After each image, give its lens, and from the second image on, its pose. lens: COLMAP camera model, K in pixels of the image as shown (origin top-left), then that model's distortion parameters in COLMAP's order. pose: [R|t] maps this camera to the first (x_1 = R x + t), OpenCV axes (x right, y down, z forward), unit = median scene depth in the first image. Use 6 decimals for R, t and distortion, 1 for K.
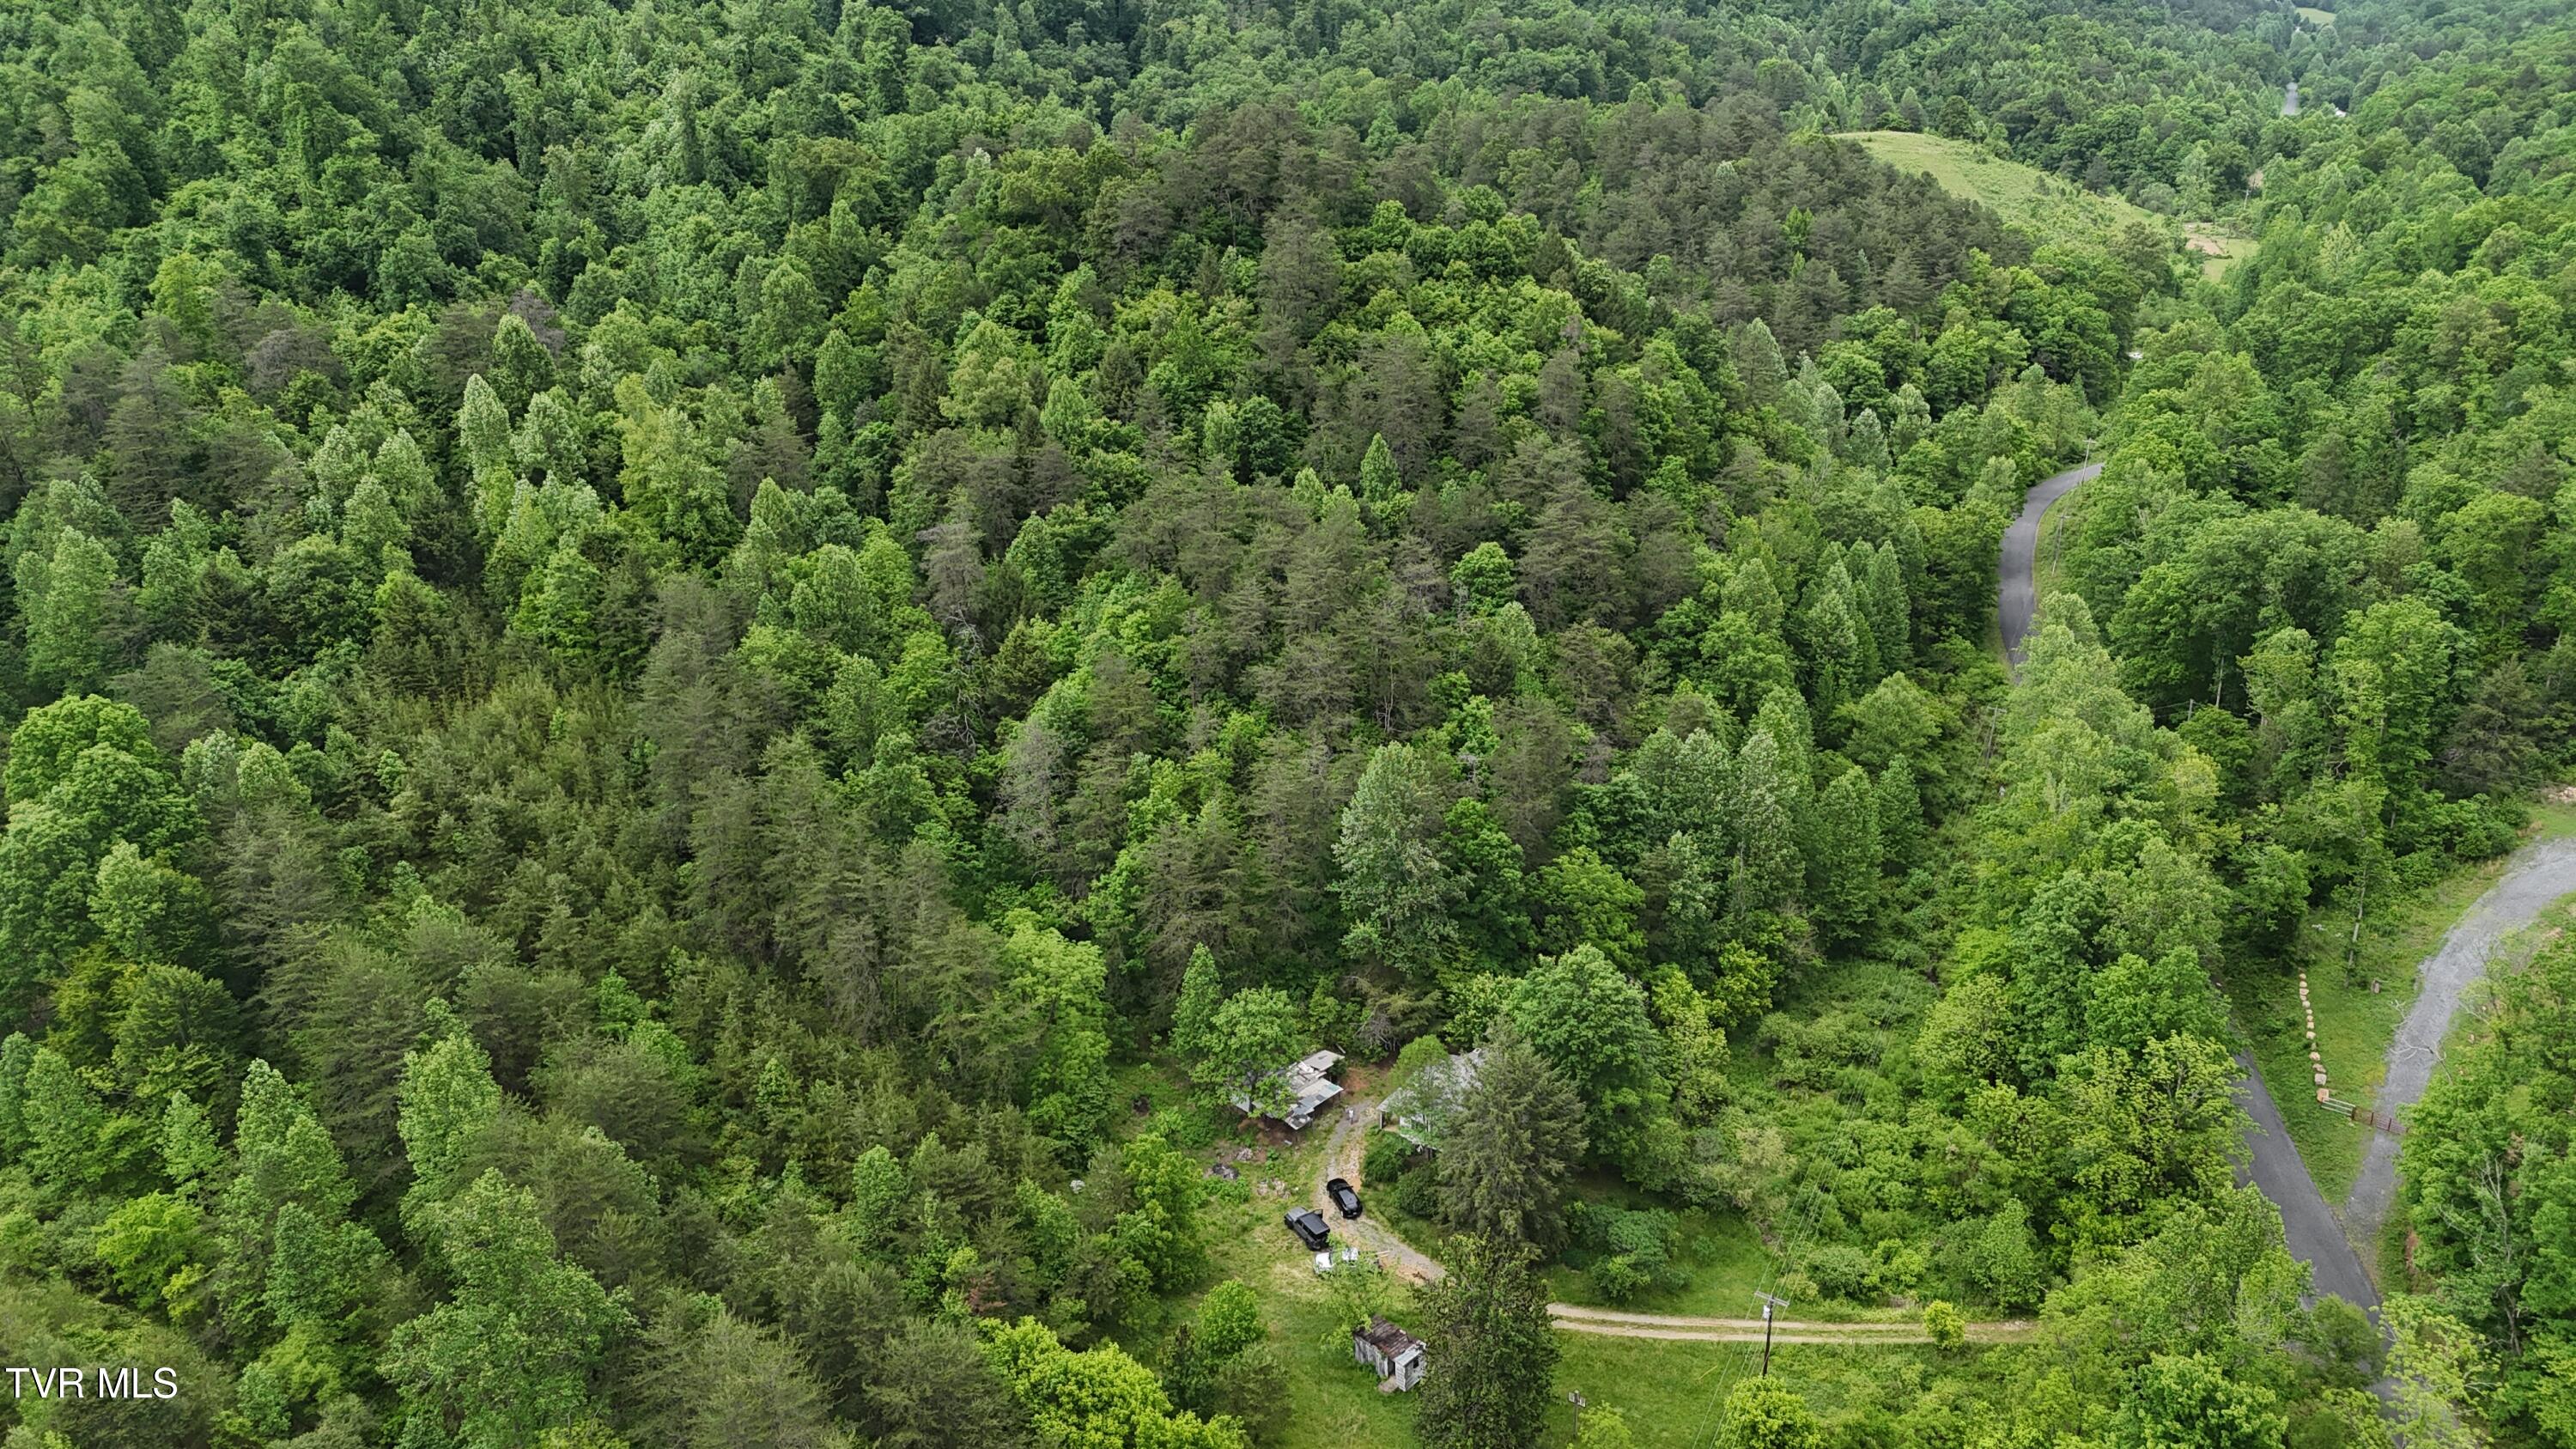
lens RADIAL K [[1893.8, 0, 1290.0], [0, 1893.8, 720.1], [0, 0, 1]] dist [0.066579, -0.054848]
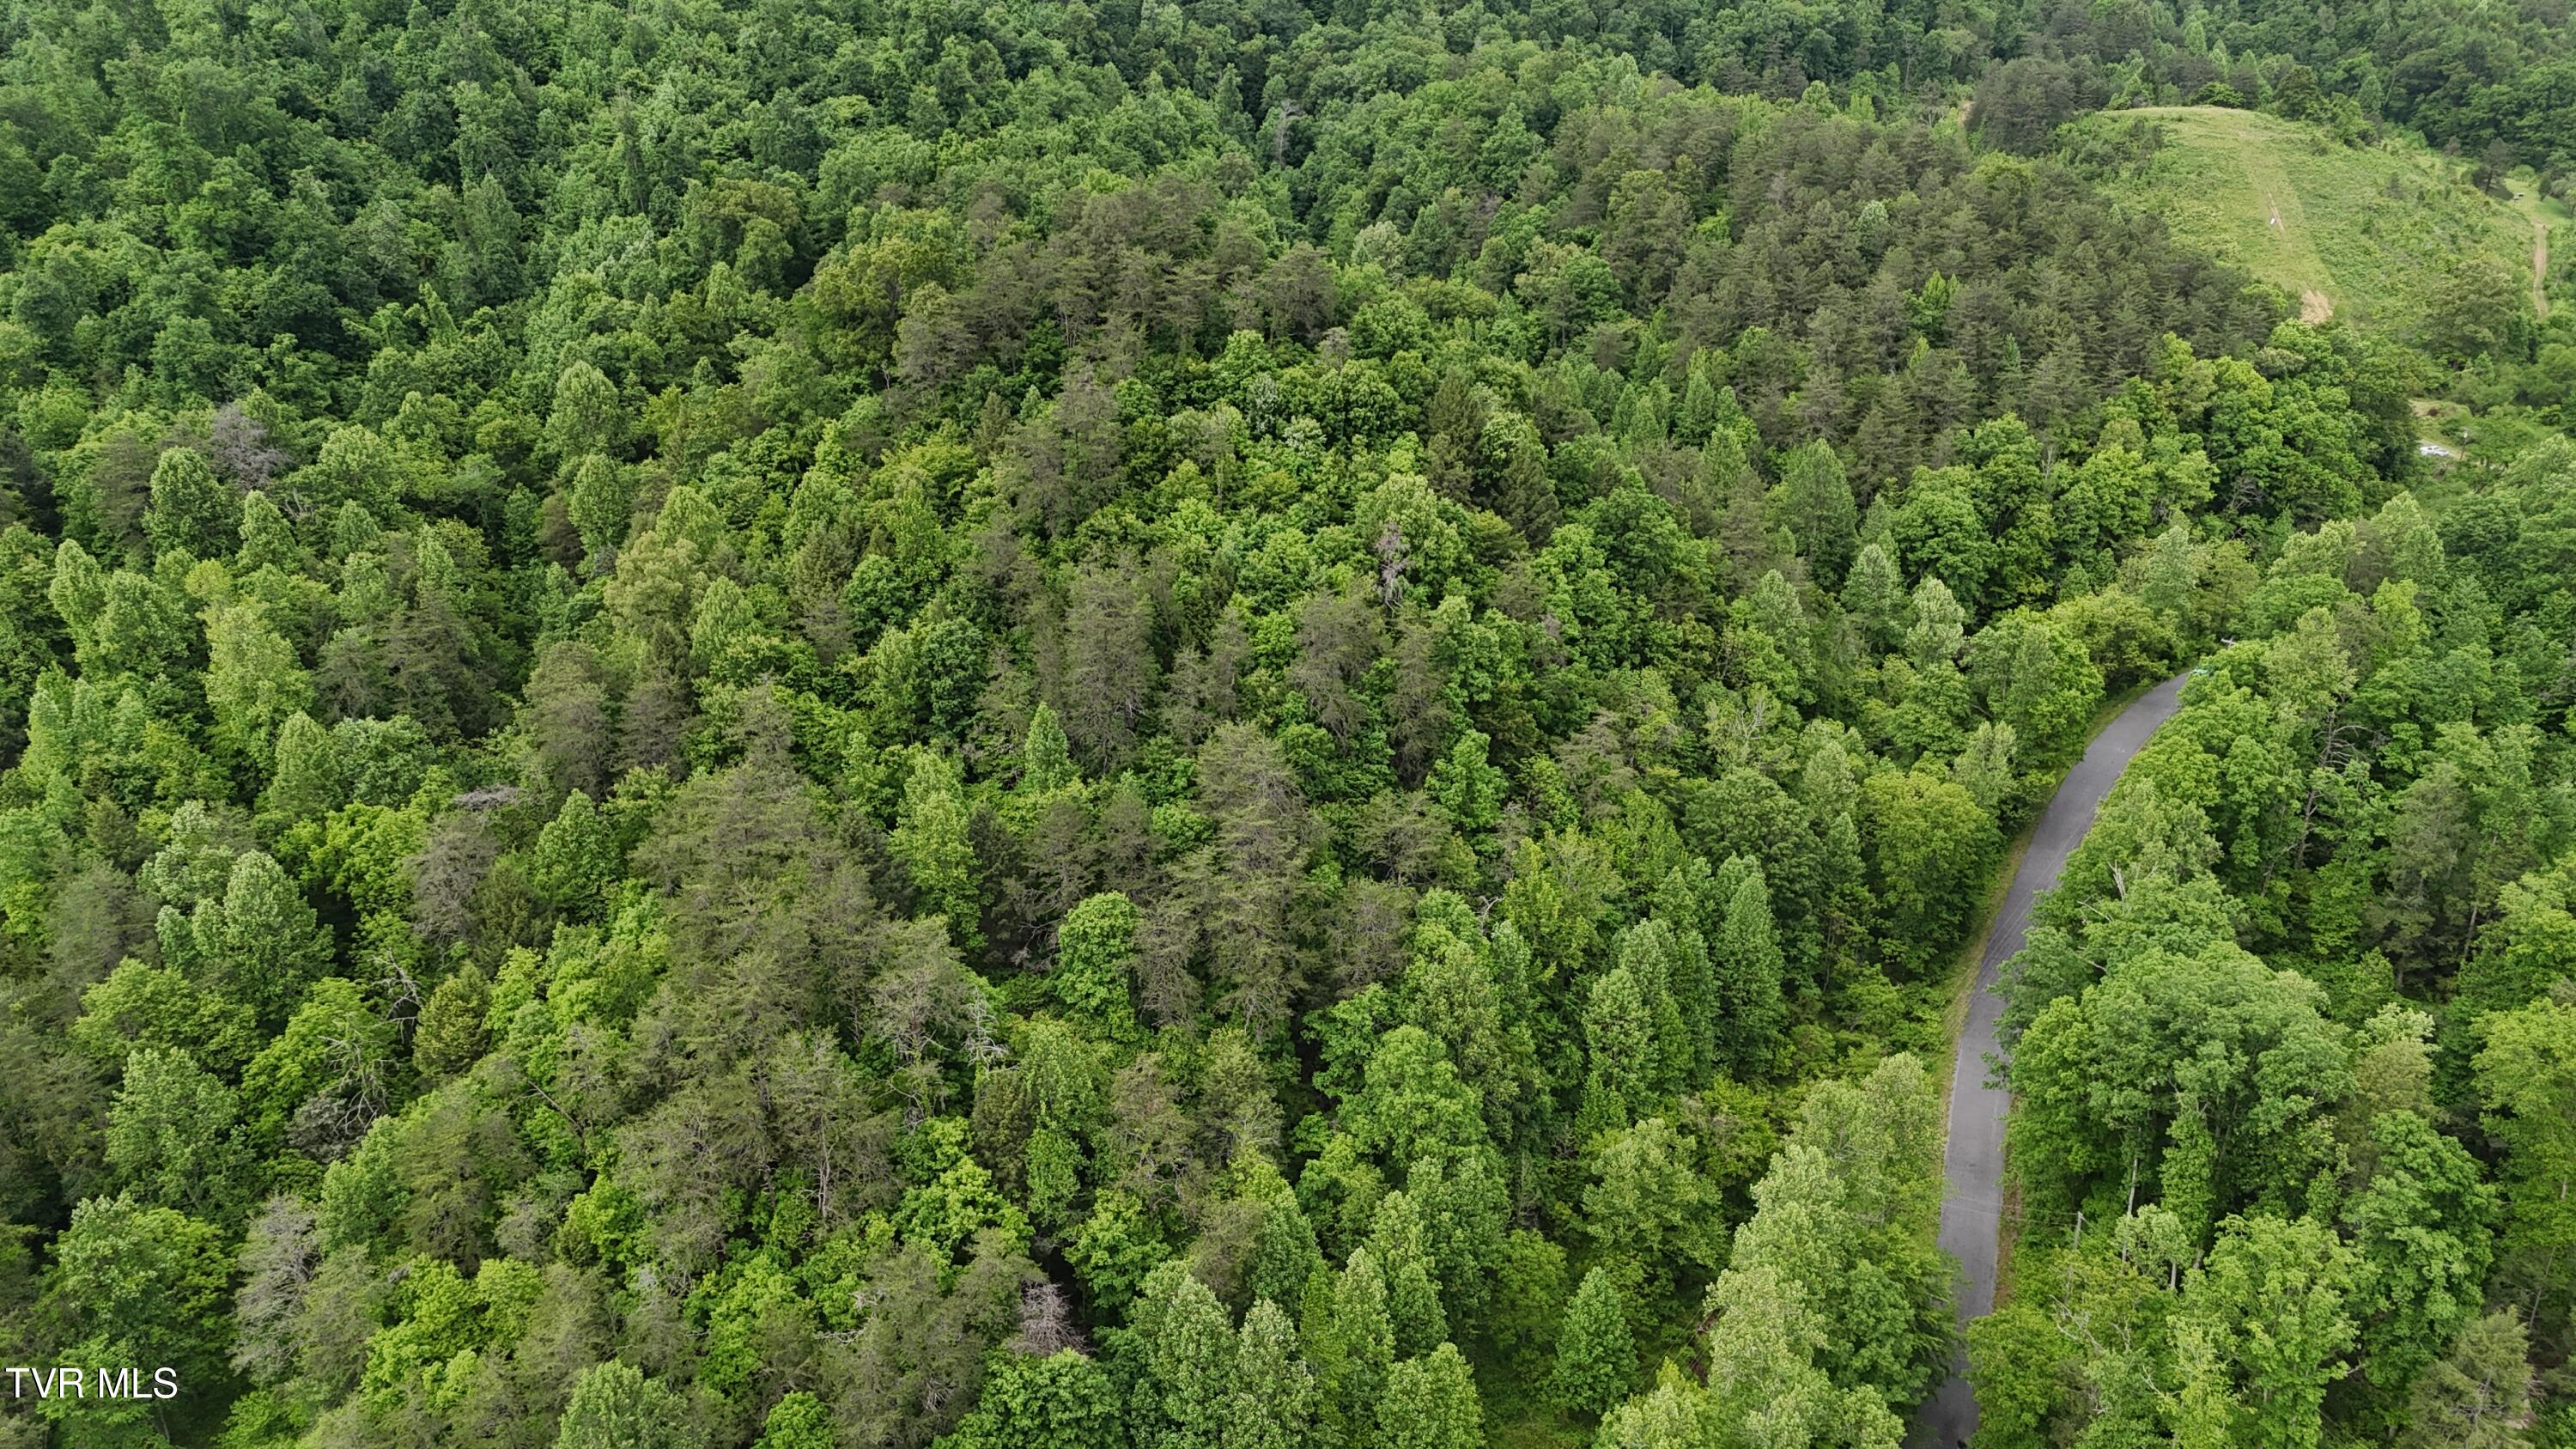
lens RADIAL K [[1893.8, 0, 1290.0], [0, 1893.8, 720.1], [0, 0, 1]] dist [0.066579, -0.054848]
pose [[0.977157, 0.085547, -0.194542, 0.305205], [-0.072586, 0.994701, 0.072815, -0.214263], [0.199740, -0.057030, 0.978188, 0.267545]]
